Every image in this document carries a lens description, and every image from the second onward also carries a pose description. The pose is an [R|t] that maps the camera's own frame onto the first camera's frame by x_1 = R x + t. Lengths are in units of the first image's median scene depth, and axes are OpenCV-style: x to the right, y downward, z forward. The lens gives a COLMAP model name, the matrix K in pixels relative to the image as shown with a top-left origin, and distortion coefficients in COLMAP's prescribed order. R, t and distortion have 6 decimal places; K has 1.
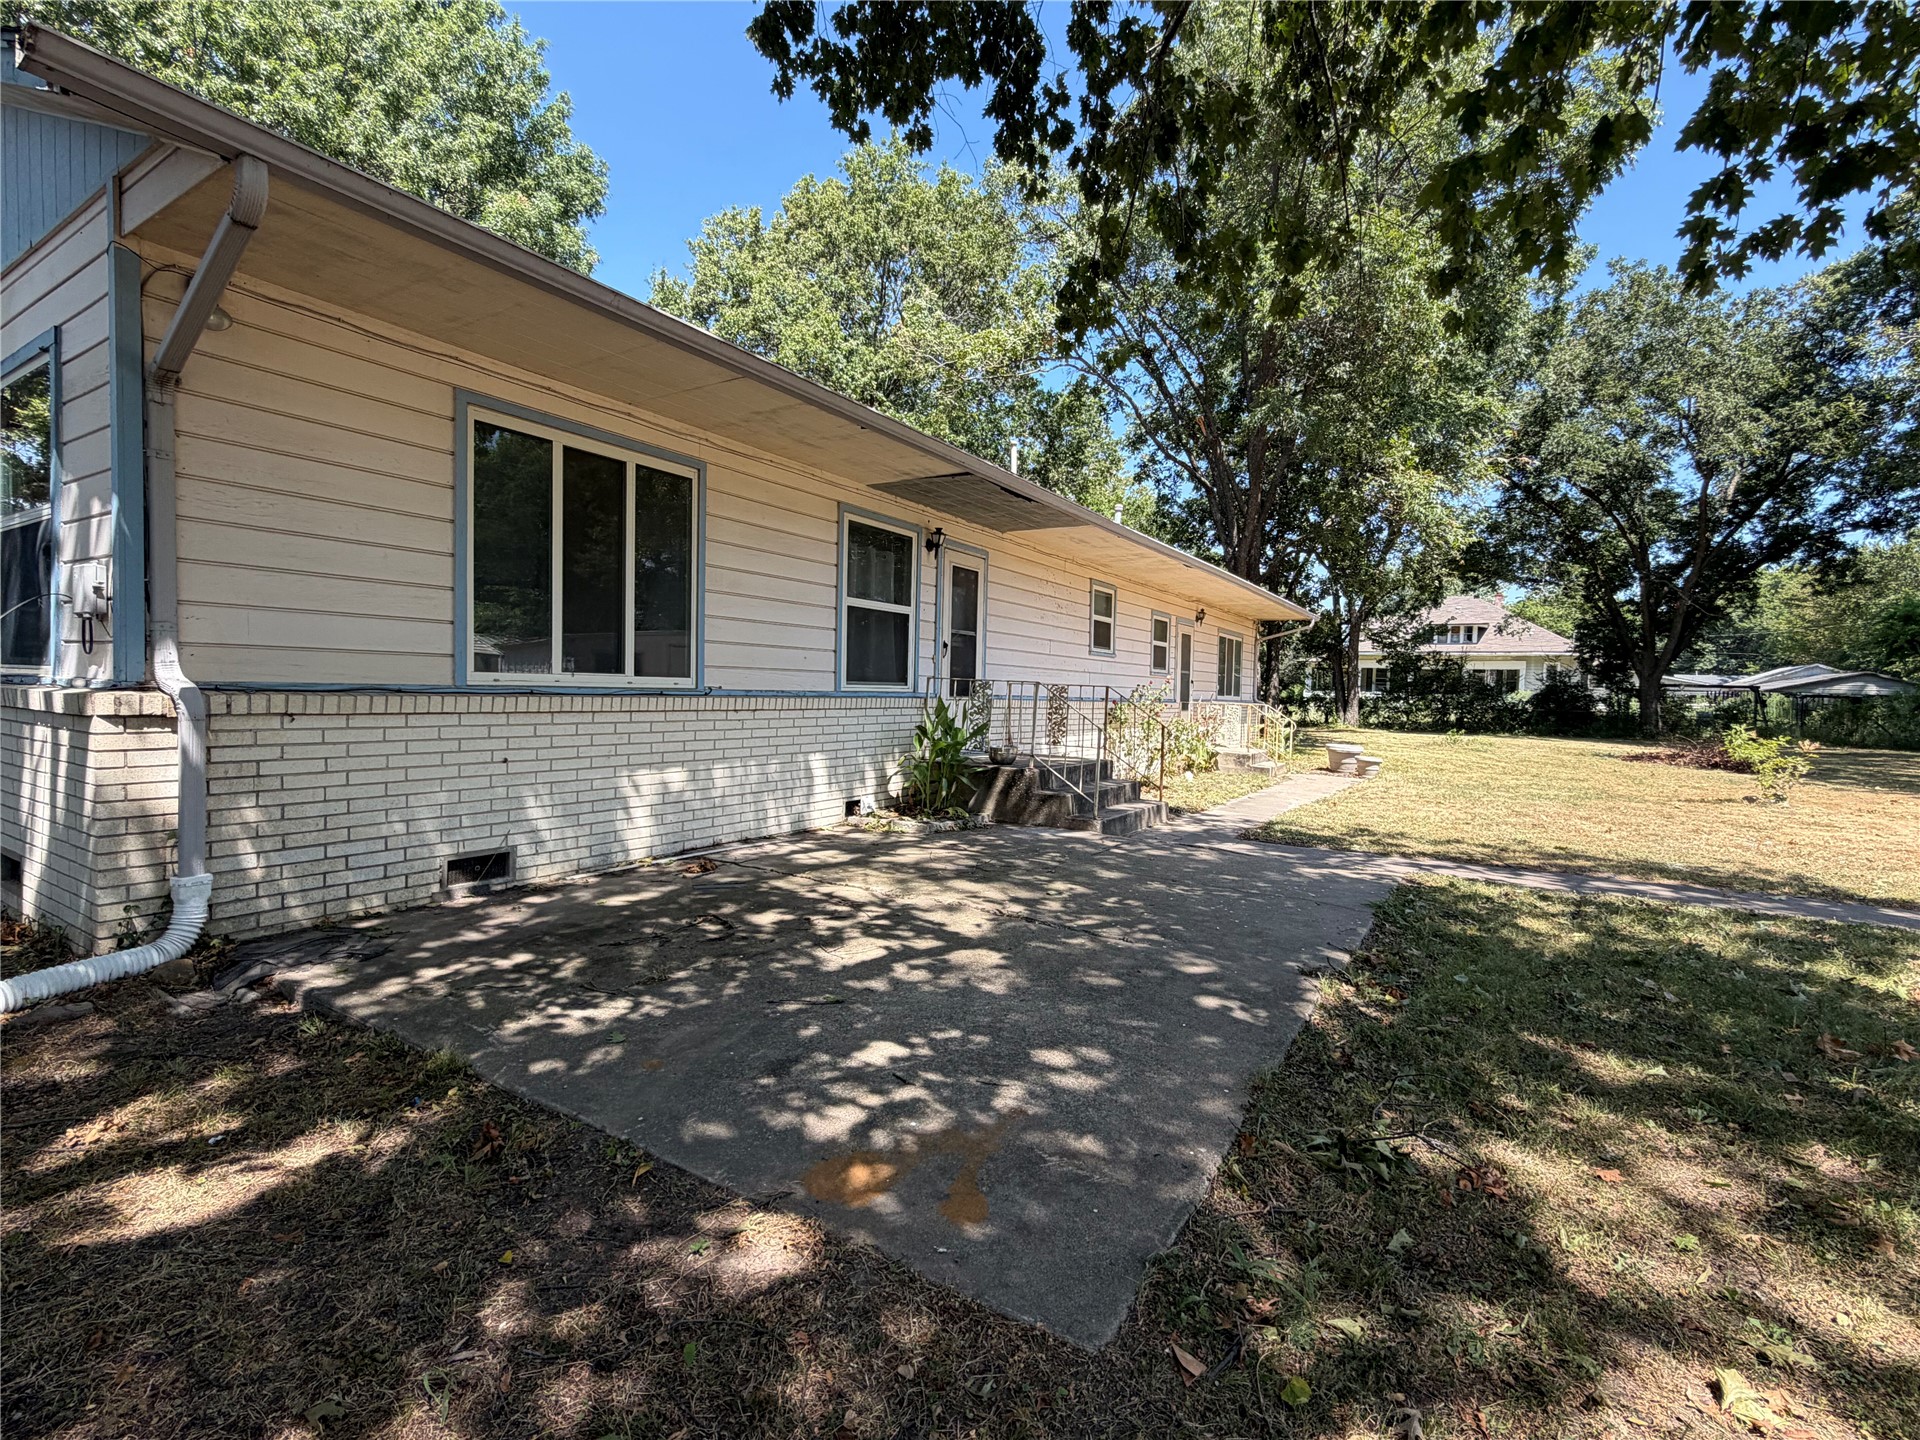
lens RADIAL K [[883.7, 0, 957.6], [0, 883.7, 717.2], [0, 0, 1]] dist [0.000677, -0.001096]
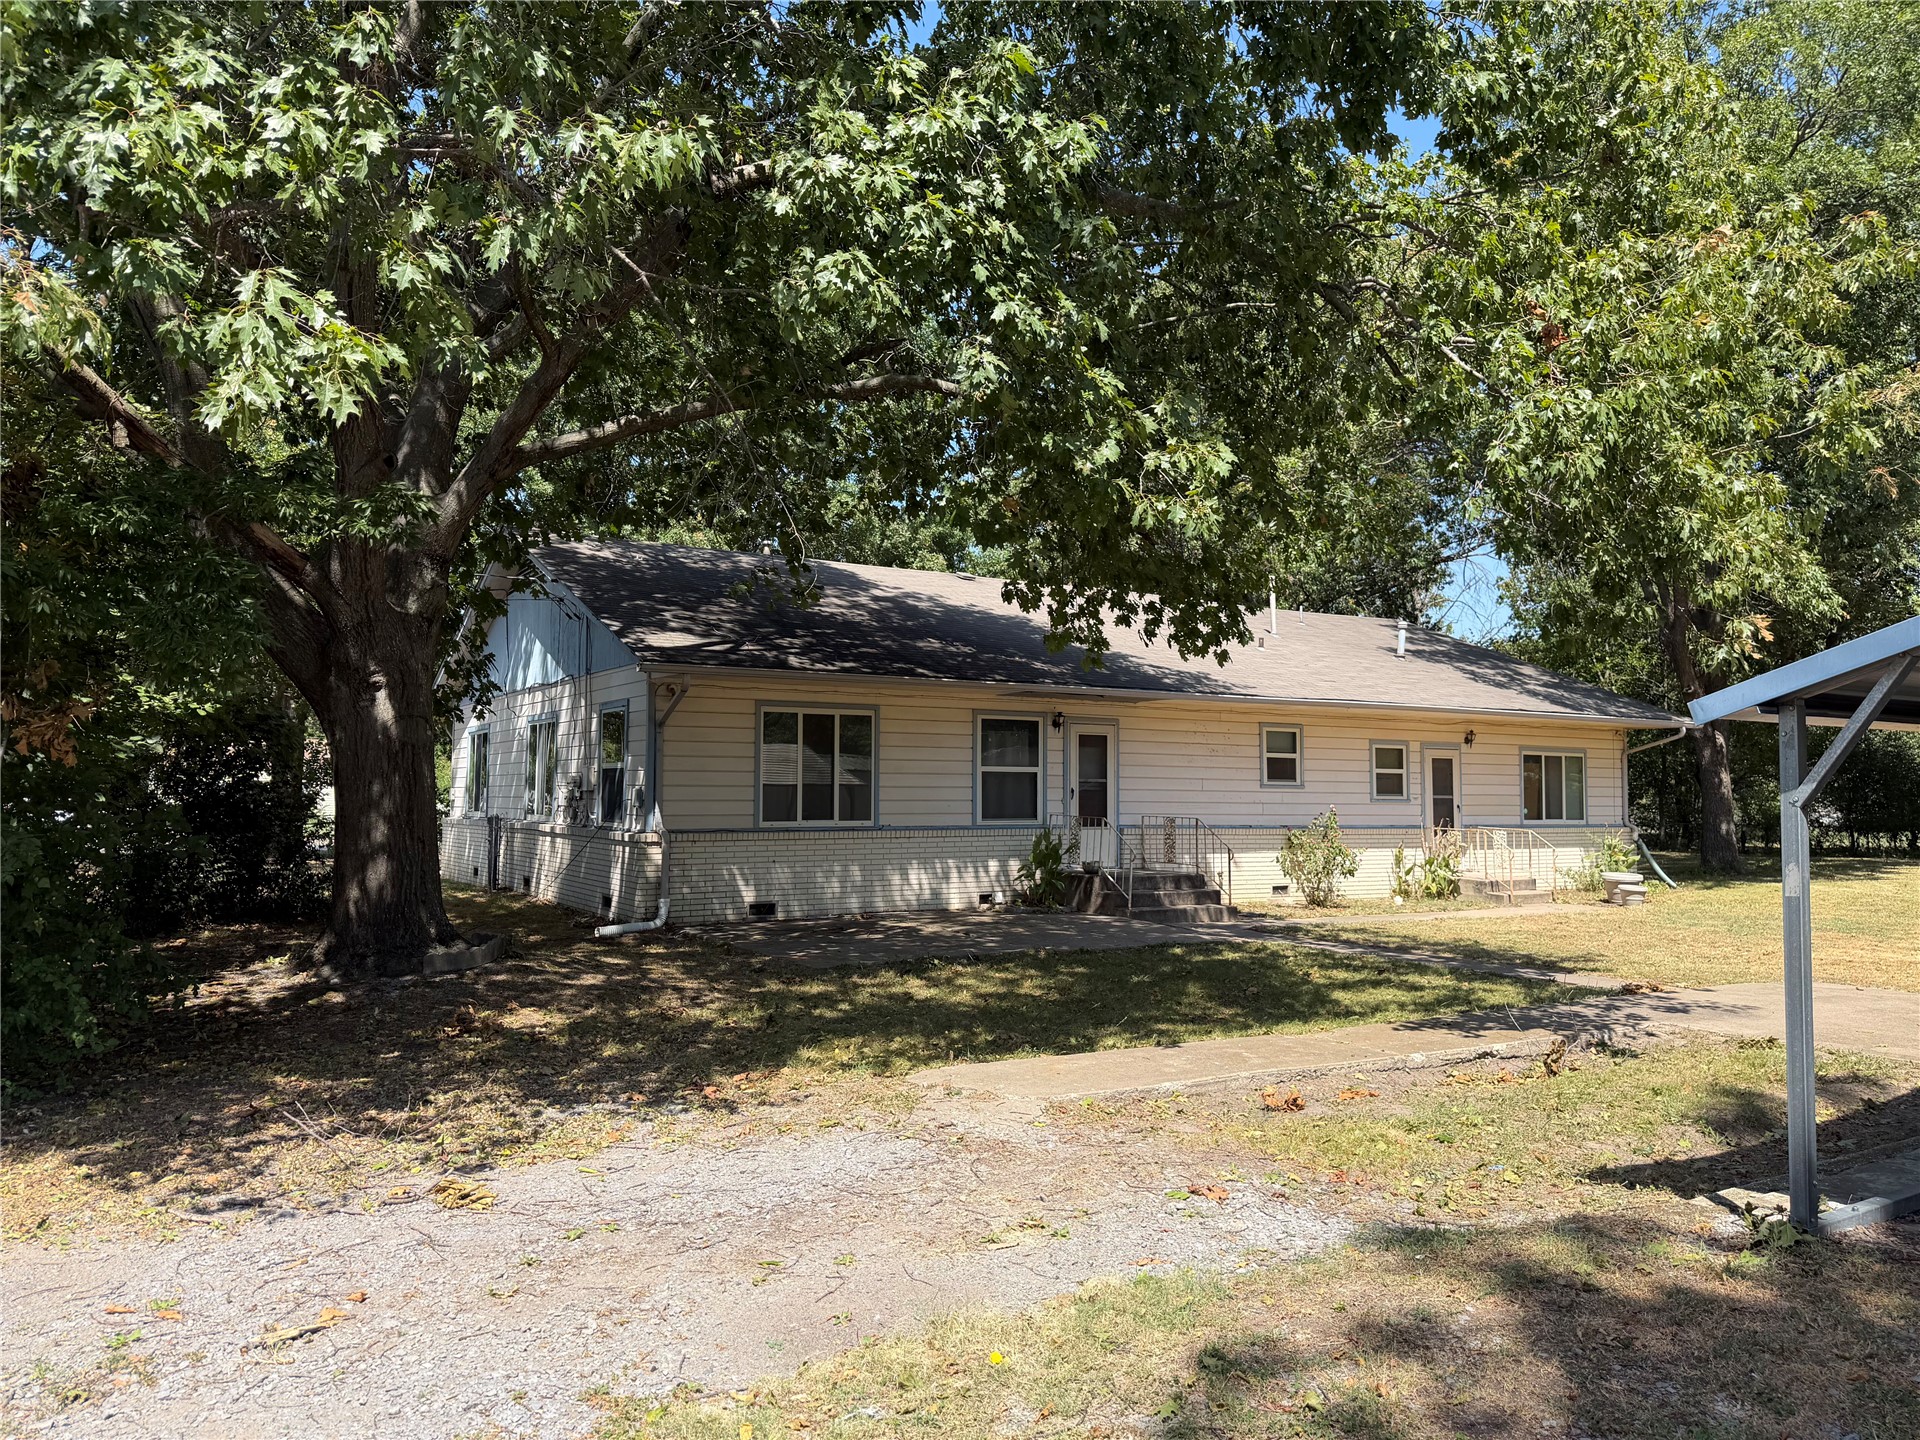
lens RADIAL K [[1355.8, 0, 966.3], [0, 1355.8, 700.7], [0, 0, 1]] dist [0.053110, -0.058828]
pose [[0.892266, -0.048370, -0.448911, 0.228300], [0.000740, 0.994400, -0.105676, 0.001236], [0.451509, 0.093959, 0.887306, -0.286536]]
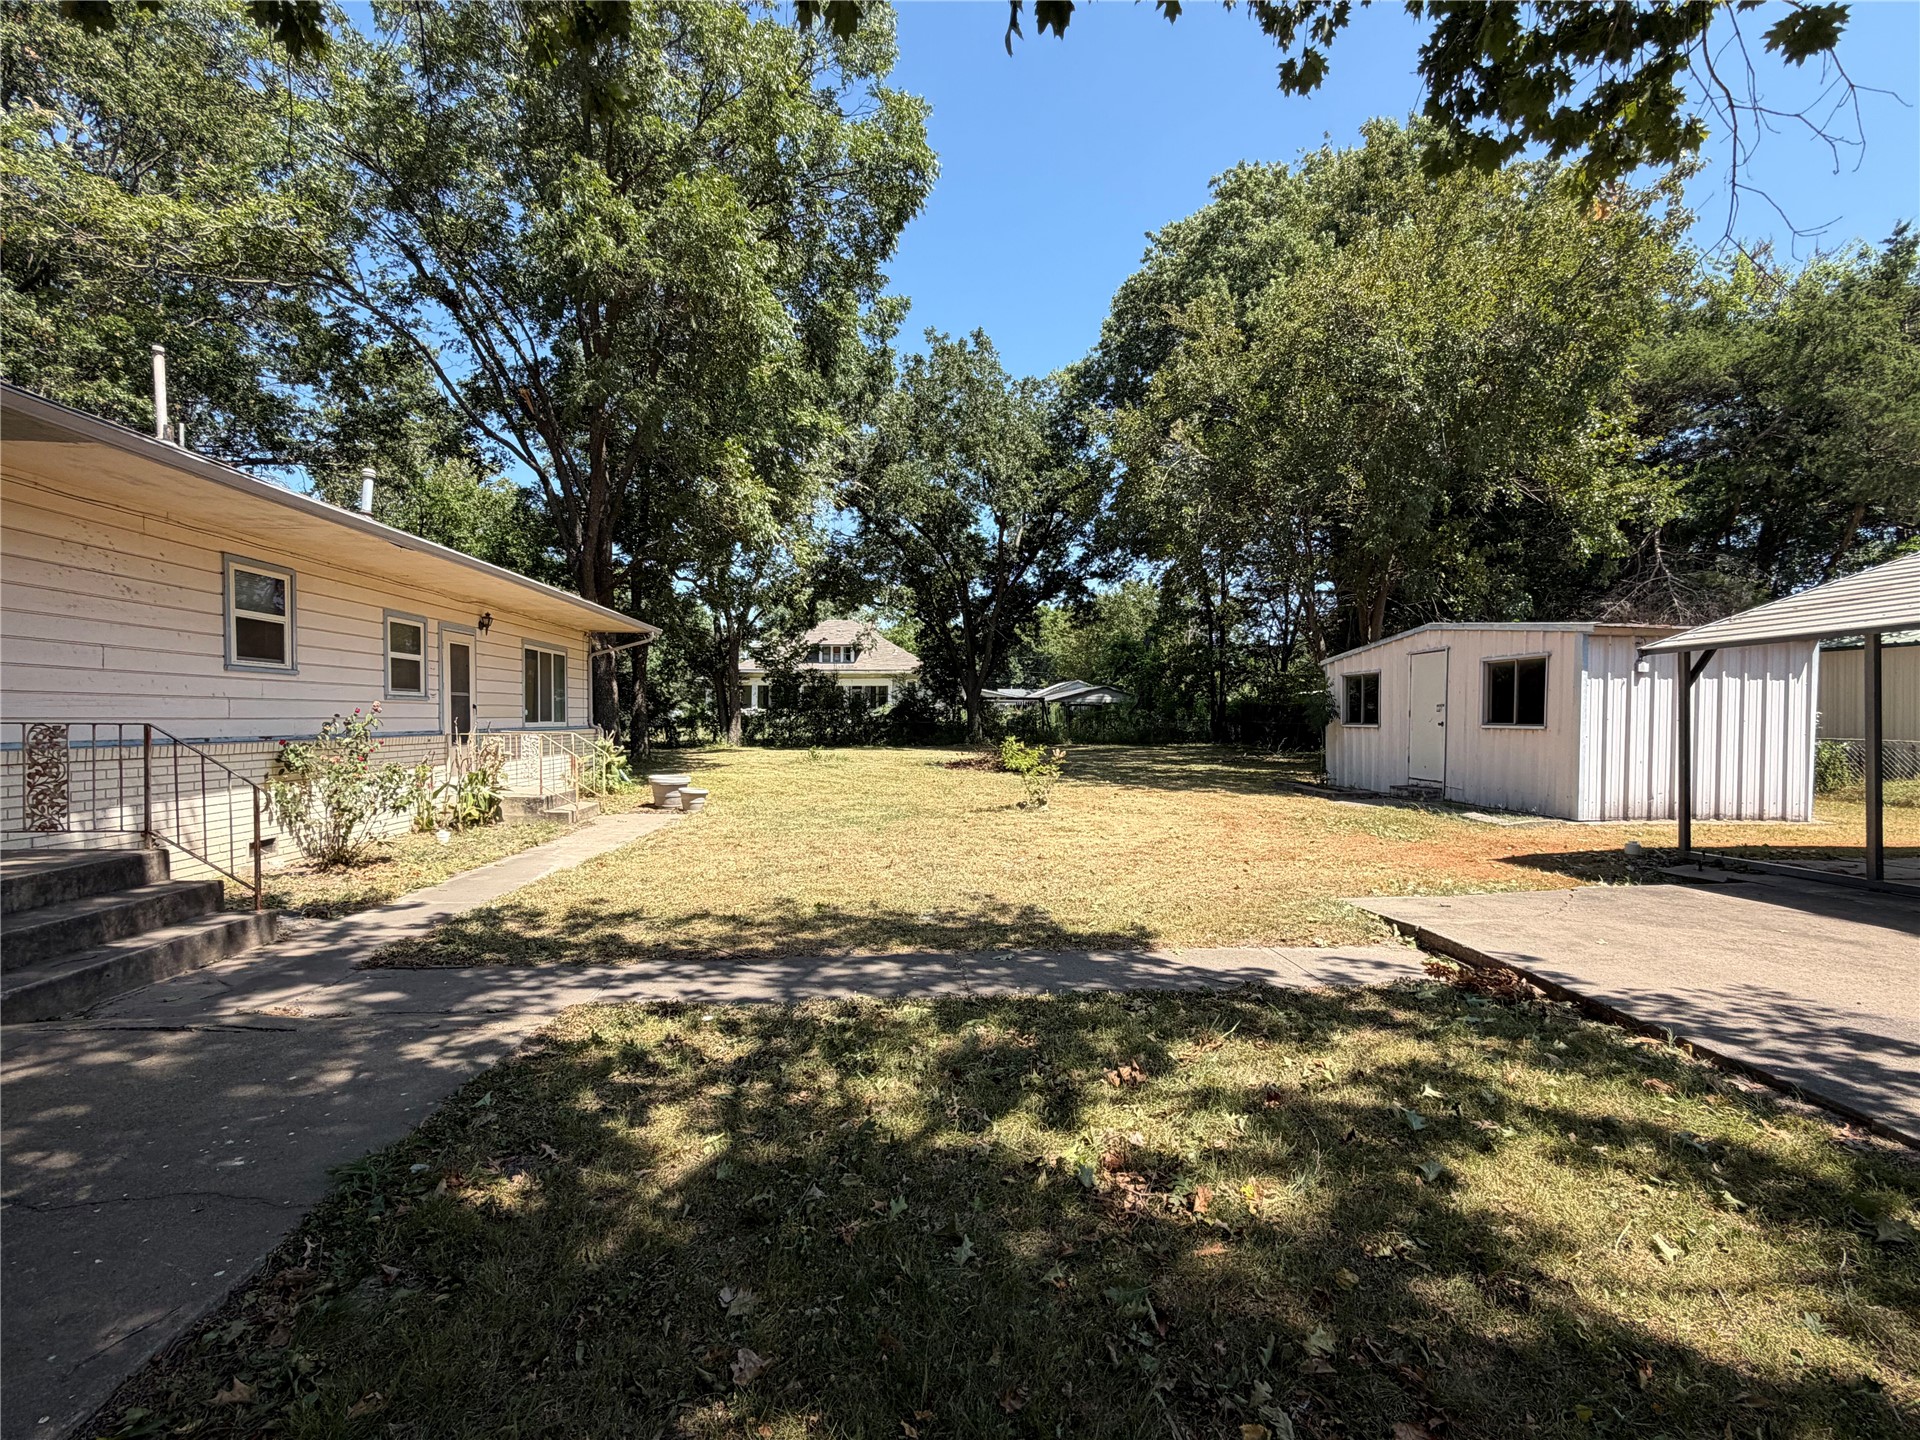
lens RADIAL K [[883.7, 0, 955.6], [0, 883.7, 720.4], [0, 0, 1]] dist [0.000677, -0.001096]
pose [[0.808594, -0.031003, 0.587550, 0.075007], [0.041052, 0.999150, -0.003773, -0.003826], [-0.586934, 0.027171, 0.809179, 0.063071]]
